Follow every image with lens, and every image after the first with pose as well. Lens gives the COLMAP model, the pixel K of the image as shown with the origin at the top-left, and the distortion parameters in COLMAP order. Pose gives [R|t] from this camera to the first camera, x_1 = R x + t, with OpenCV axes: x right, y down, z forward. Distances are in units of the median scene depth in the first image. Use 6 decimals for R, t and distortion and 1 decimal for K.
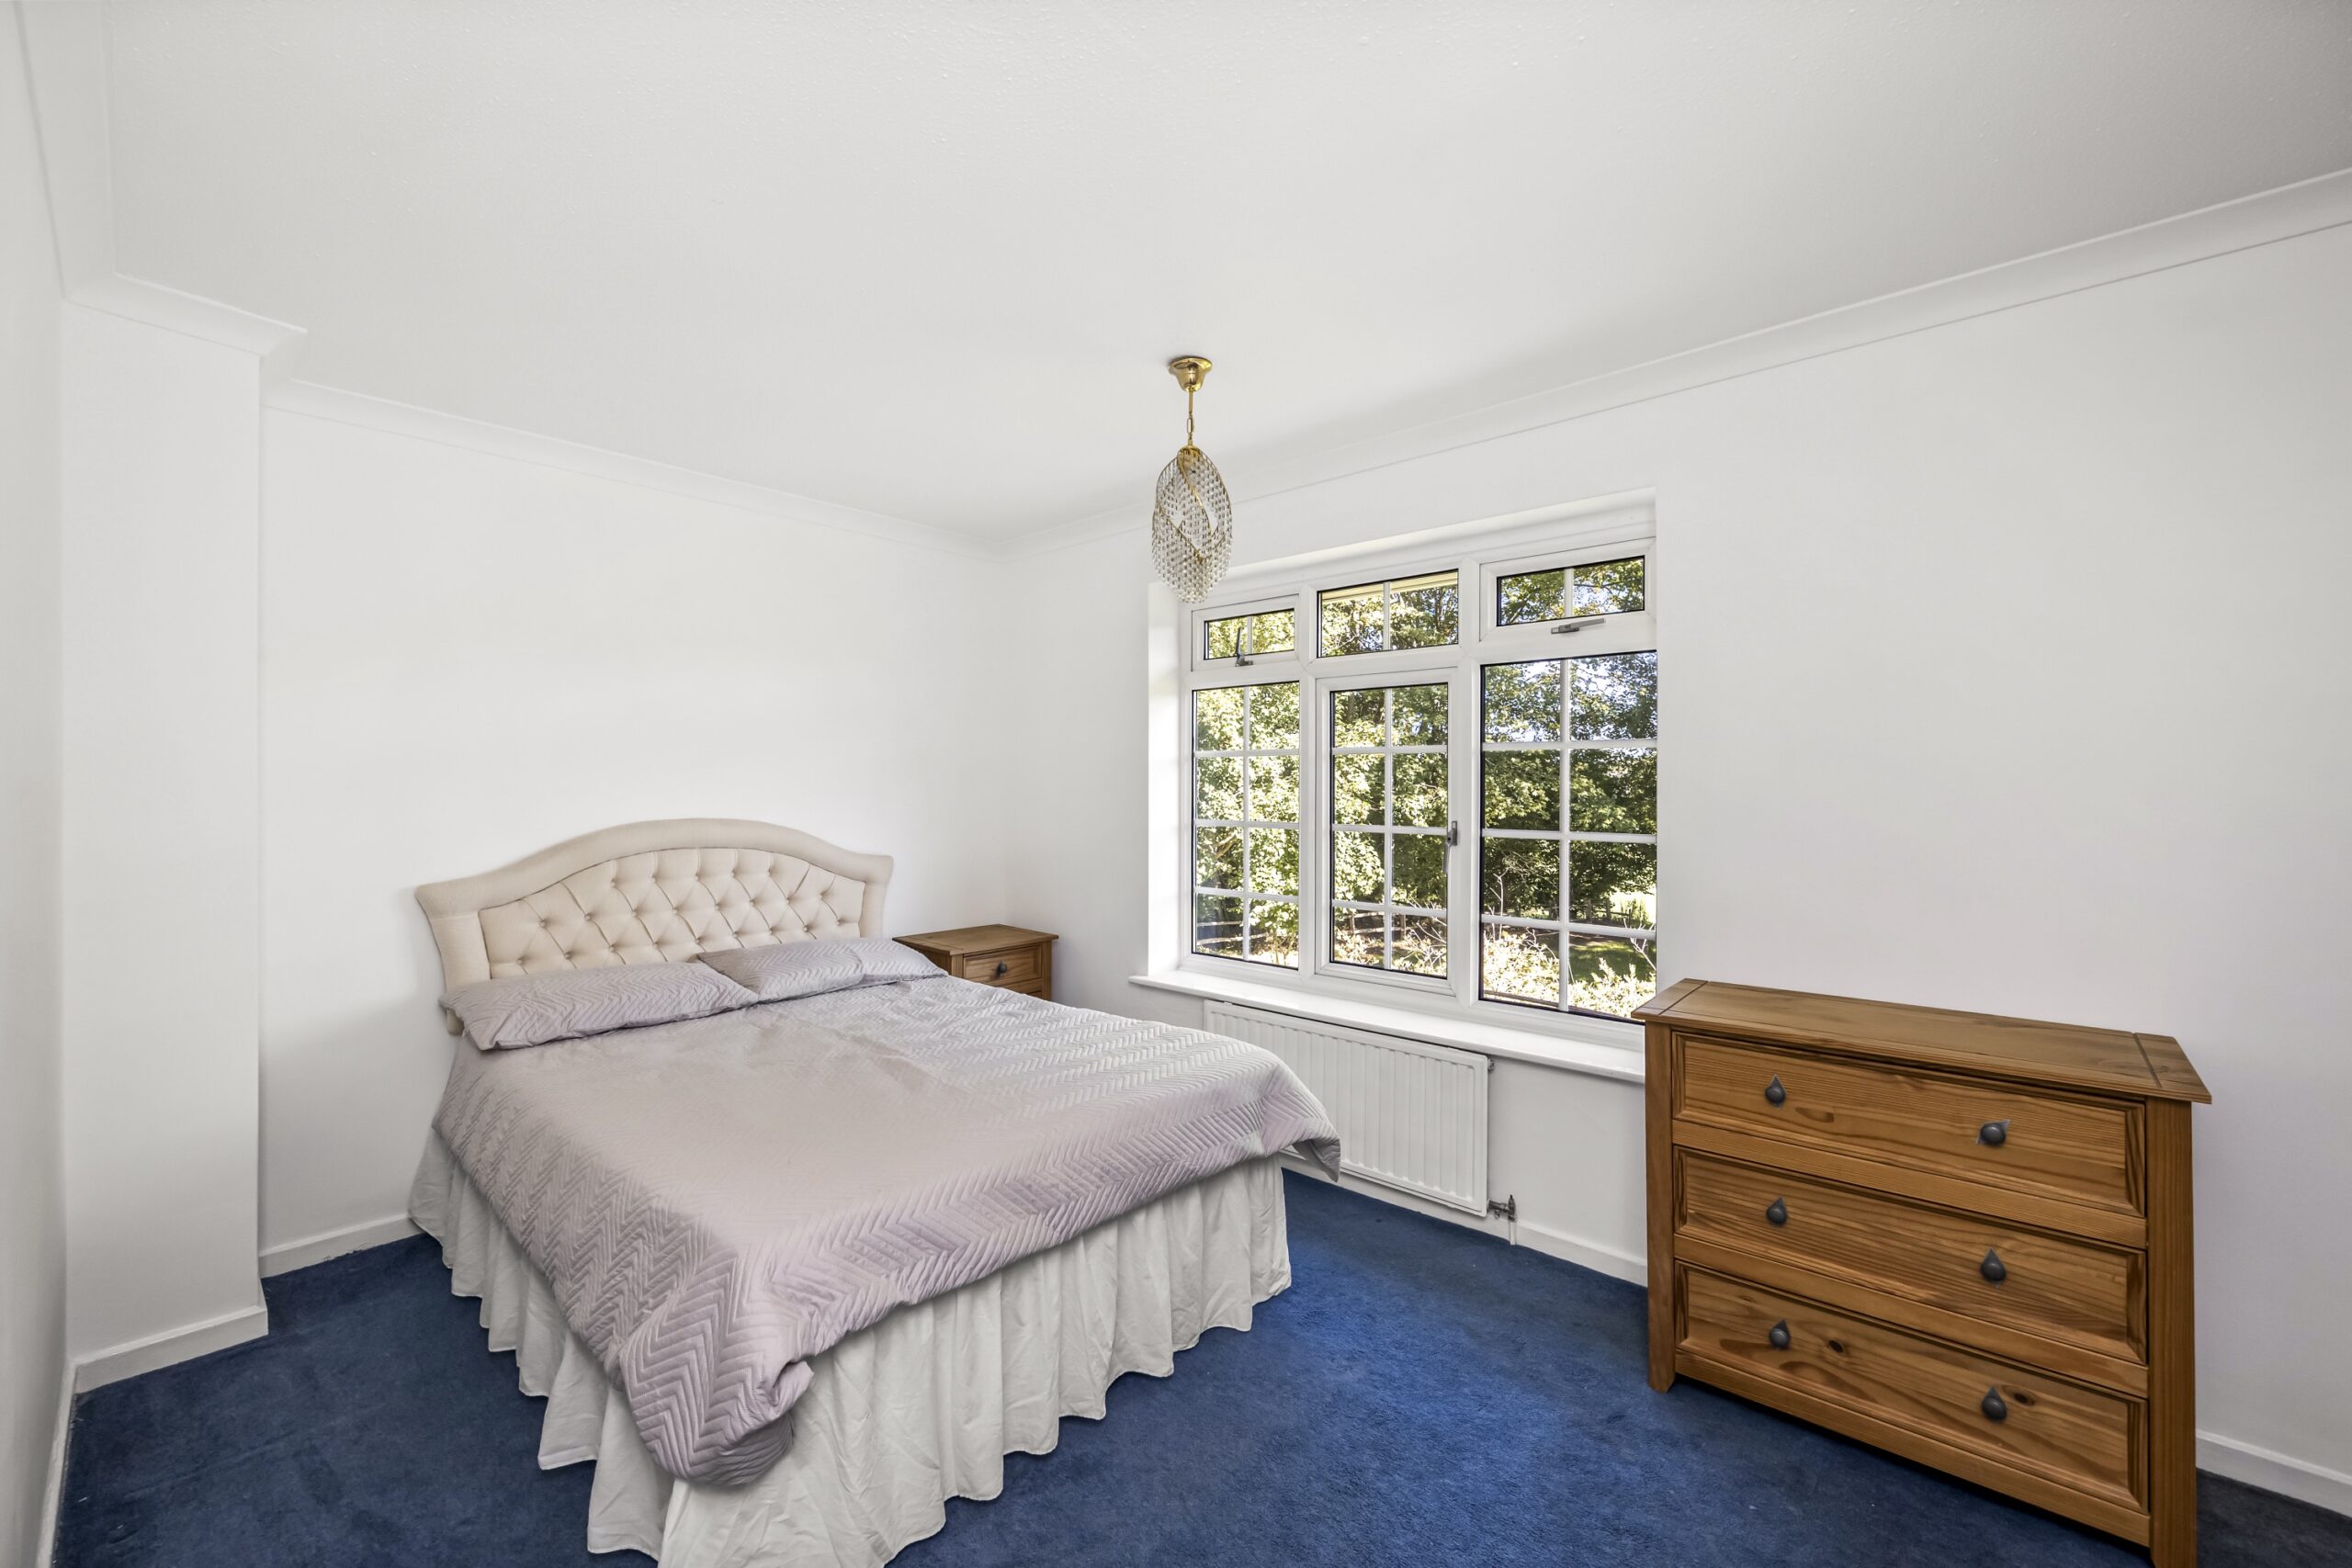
lens RADIAL K [[946.1, 0, 1176.5], [0, 946.1, 785.9], [0, 0, 1]] dist [-0.004057, -0.000085]
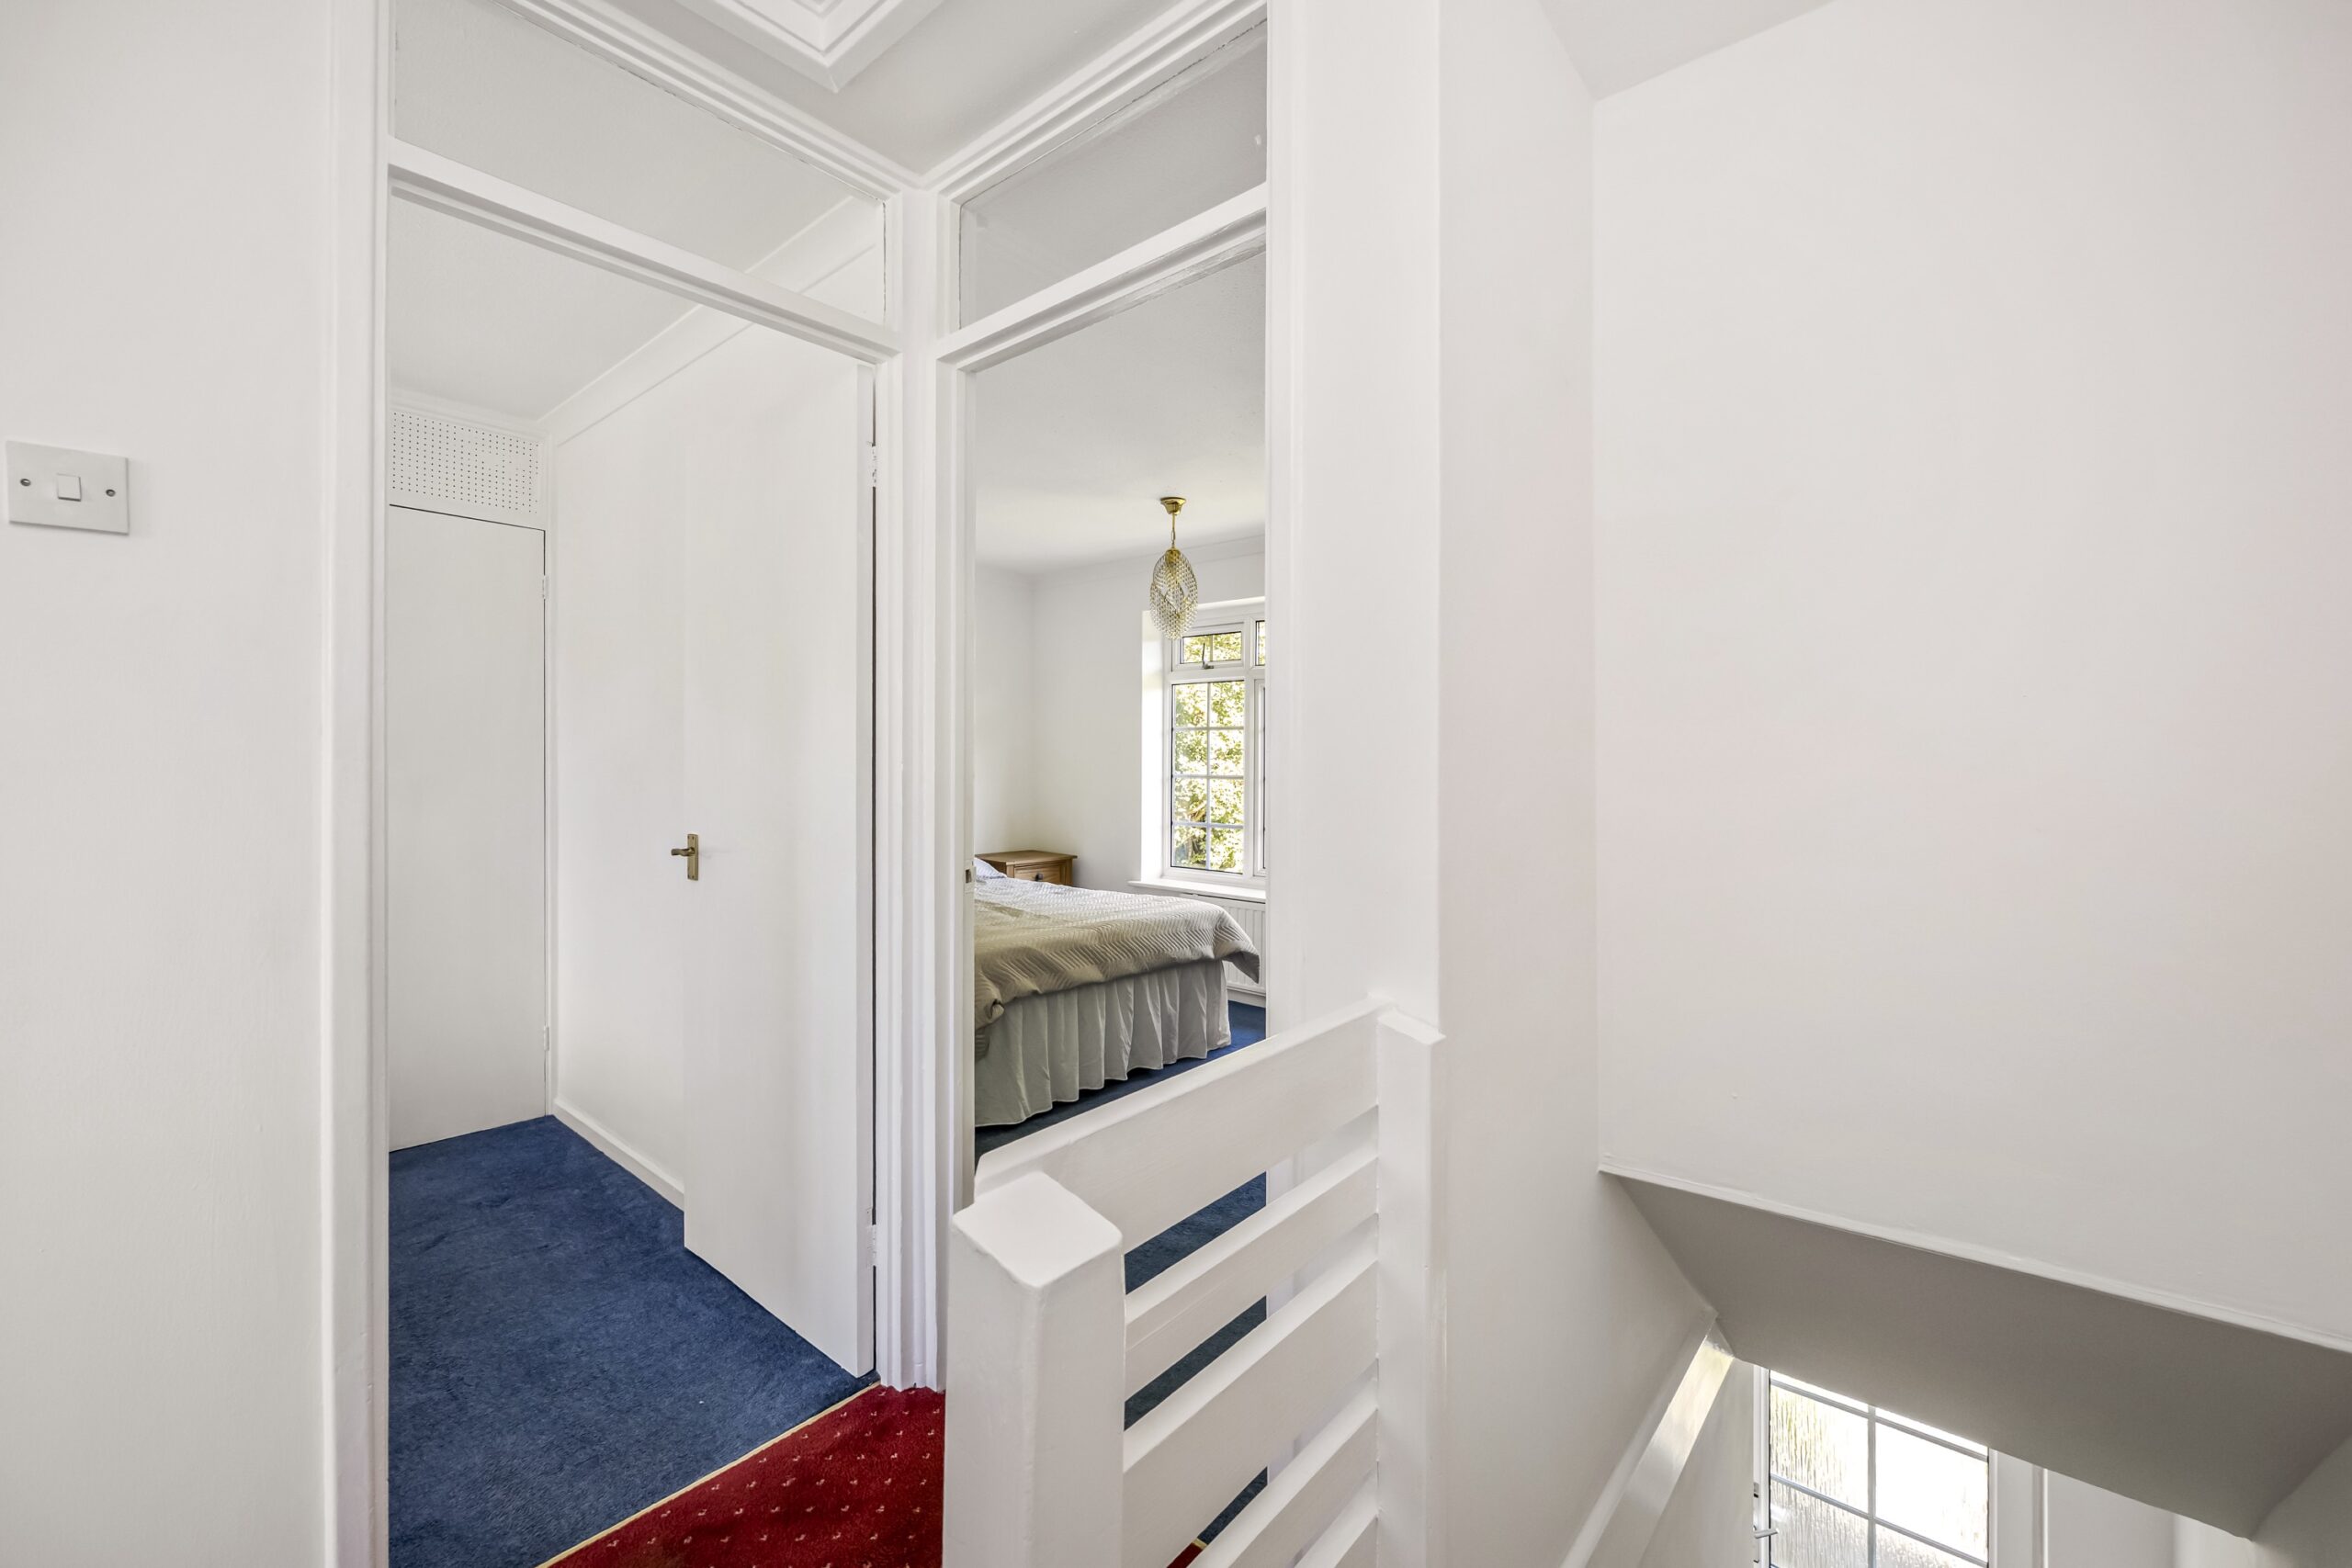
lens RADIAL K [[946.1, 0, 1177.4], [0, 946.1, 767.5], [0, 0, 1]] dist [-0.004057, -0.000085]
pose [[0.999601, 0.001639, 0.028200, -0.016402], [-0.001869, 0.999965, 0.008128, 0.016383], [-0.028186, -0.008177, 0.999569, -0.474461]]
